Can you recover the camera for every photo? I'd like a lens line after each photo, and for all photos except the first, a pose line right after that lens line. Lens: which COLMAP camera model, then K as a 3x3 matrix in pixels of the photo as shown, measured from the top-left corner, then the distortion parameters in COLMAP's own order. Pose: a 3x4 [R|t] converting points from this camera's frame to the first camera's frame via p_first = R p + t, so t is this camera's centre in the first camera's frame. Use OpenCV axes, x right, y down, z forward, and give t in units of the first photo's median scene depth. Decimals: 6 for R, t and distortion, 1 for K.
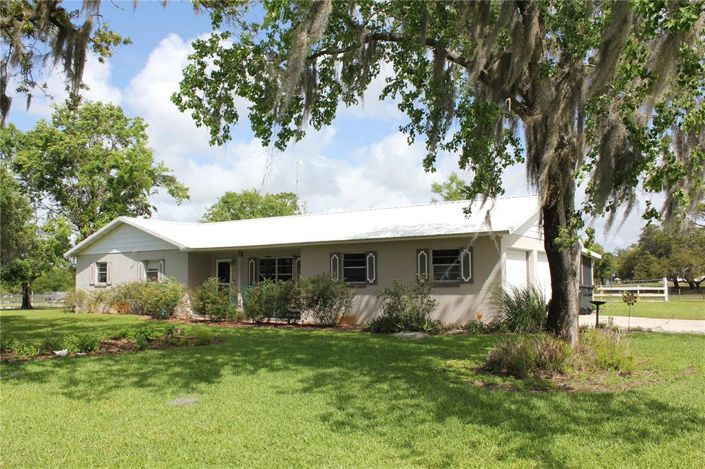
lens RADIAL K [[590.0, 0, 352.5], [0, 590.0, 234.5], [0, 0, 1]] dist [-0.092536, 0.002886]
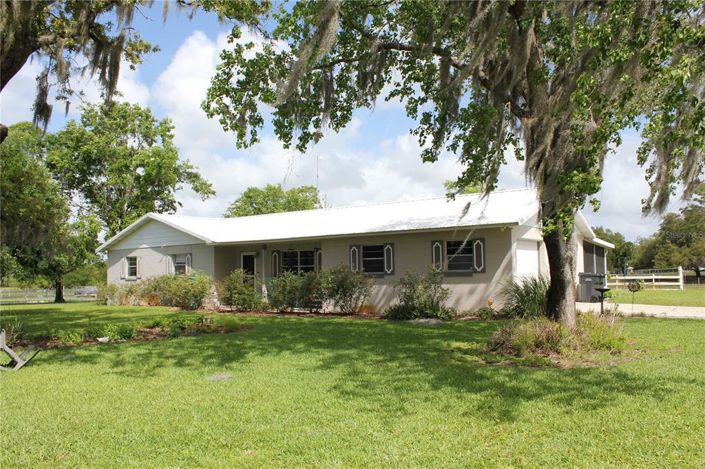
lens RADIAL K [[590.0, 0, 352.5], [0, 590.0, 234.5], [0, 0, 1]] dist [-0.092536, 0.002886]
pose [[0.999288, -0.011564, -0.035904, 0.007304], [0.012032, 0.999845, 0.012842, -0.002077], [0.035750, -0.013265, 0.999273, -0.065856]]
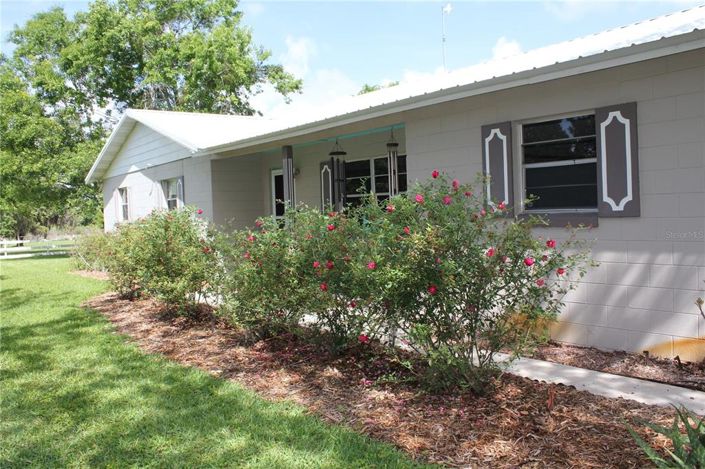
lens RADIAL K [[590.0, 0, 352.5], [0, 590.0, 234.5], [0, 0, 1]] dist [-0.092536, 0.002886]
pose [[0.952067, -0.019211, -0.305286, -0.009159], [0.060405, 0.990181, 0.126068, 0.062681], [0.299866, -0.138465, 0.943879, 0.879100]]
